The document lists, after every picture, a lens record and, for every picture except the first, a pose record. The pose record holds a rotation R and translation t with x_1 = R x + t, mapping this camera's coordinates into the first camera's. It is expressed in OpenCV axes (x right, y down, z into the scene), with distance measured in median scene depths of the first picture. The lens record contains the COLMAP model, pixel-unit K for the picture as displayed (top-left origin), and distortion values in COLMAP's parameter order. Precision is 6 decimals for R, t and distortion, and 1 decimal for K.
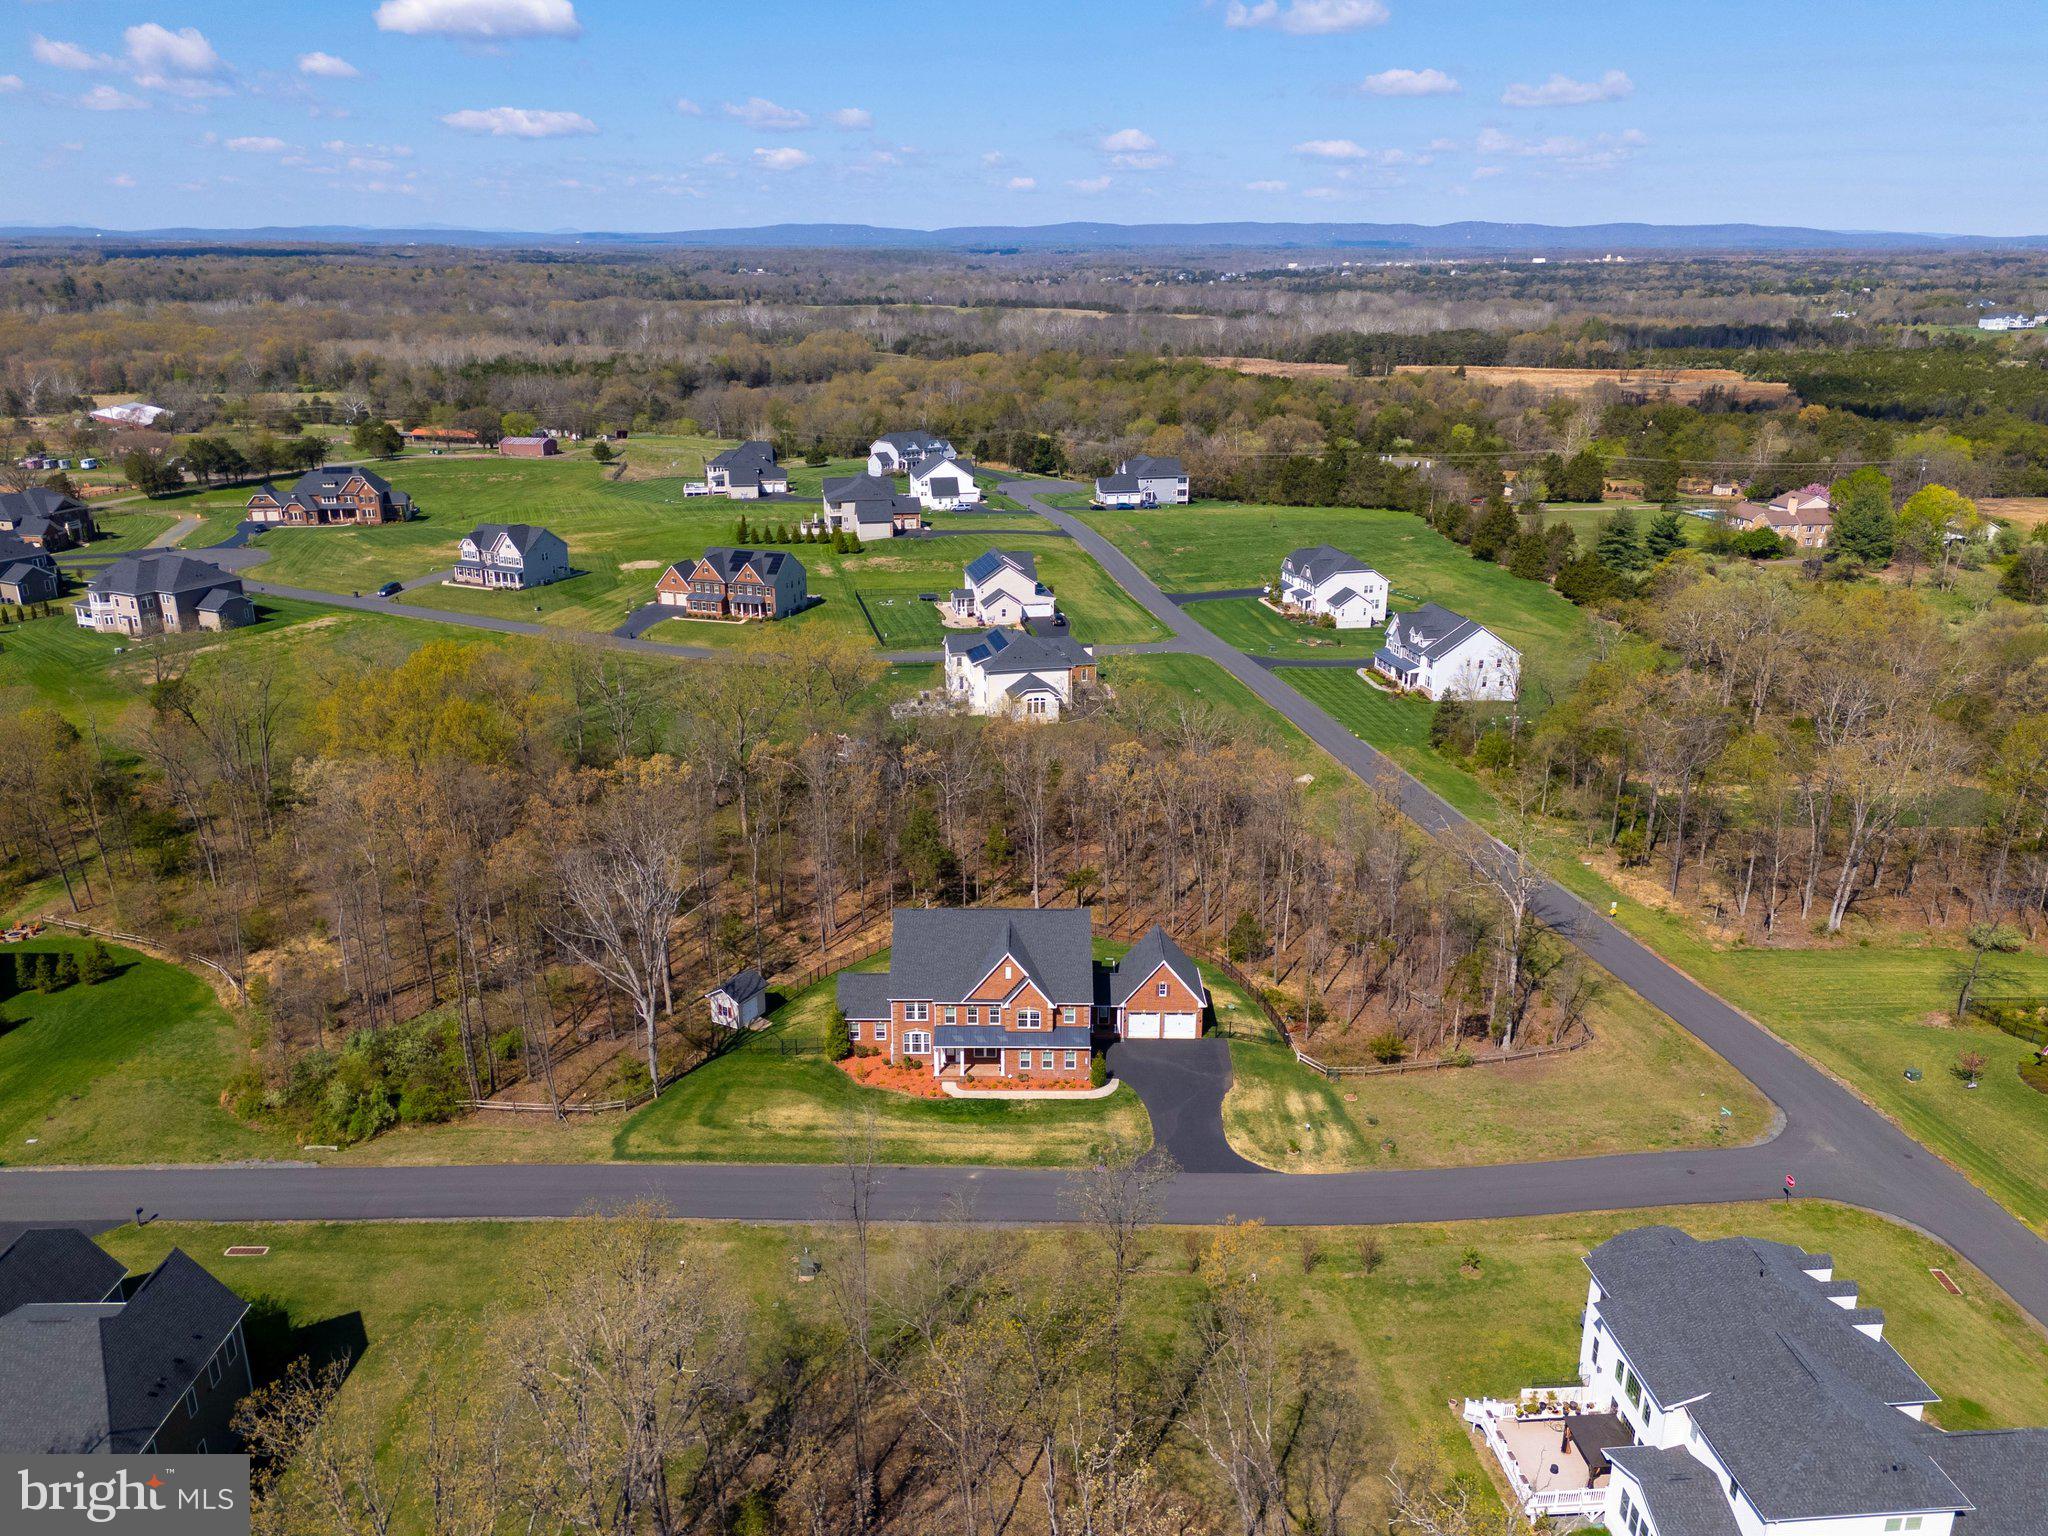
lens RADIAL K [[1497.6, 0, 1028.5], [0, 1497.6, 750.7], [0, 0, 1]] dist [0.079209, -0.074719]
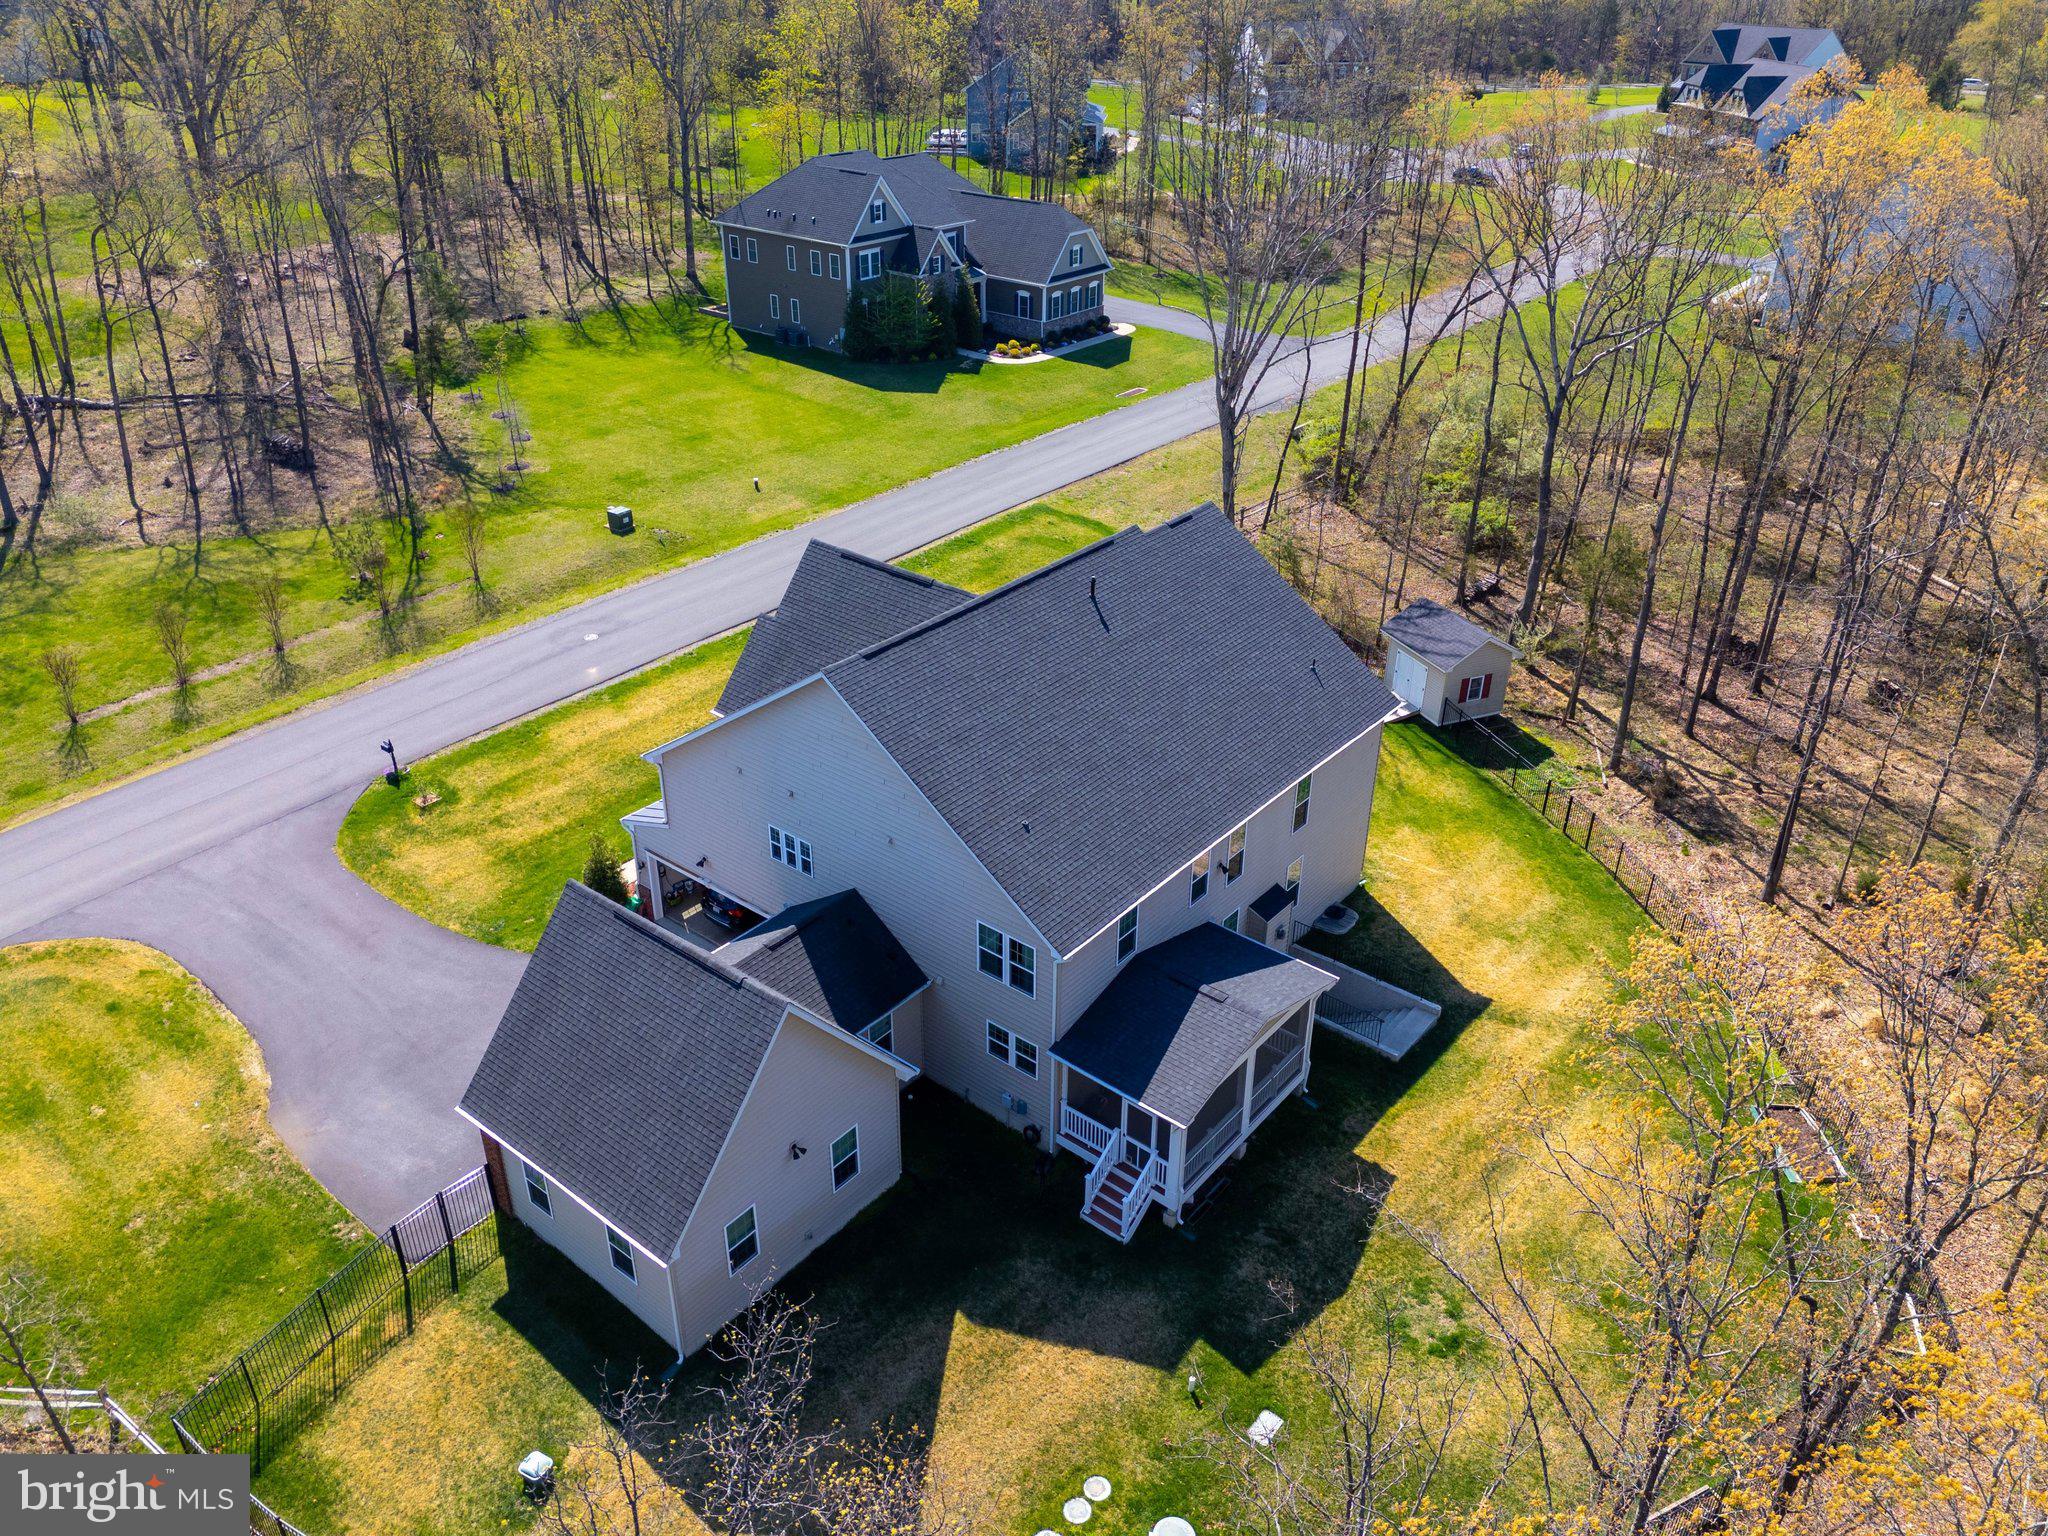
lens RADIAL K [[1497.6, 0, 1027.9], [0, 1497.6, 777.7], [0, 0, 1]] dist [0.079209, -0.074719]
pose [[-0.625464, 0.378182, -0.682476, 0.115694], [-0.254506, 0.727960, 0.636632, -0.036652], [0.737578, 0.571885, -0.359063, 0.608462]]
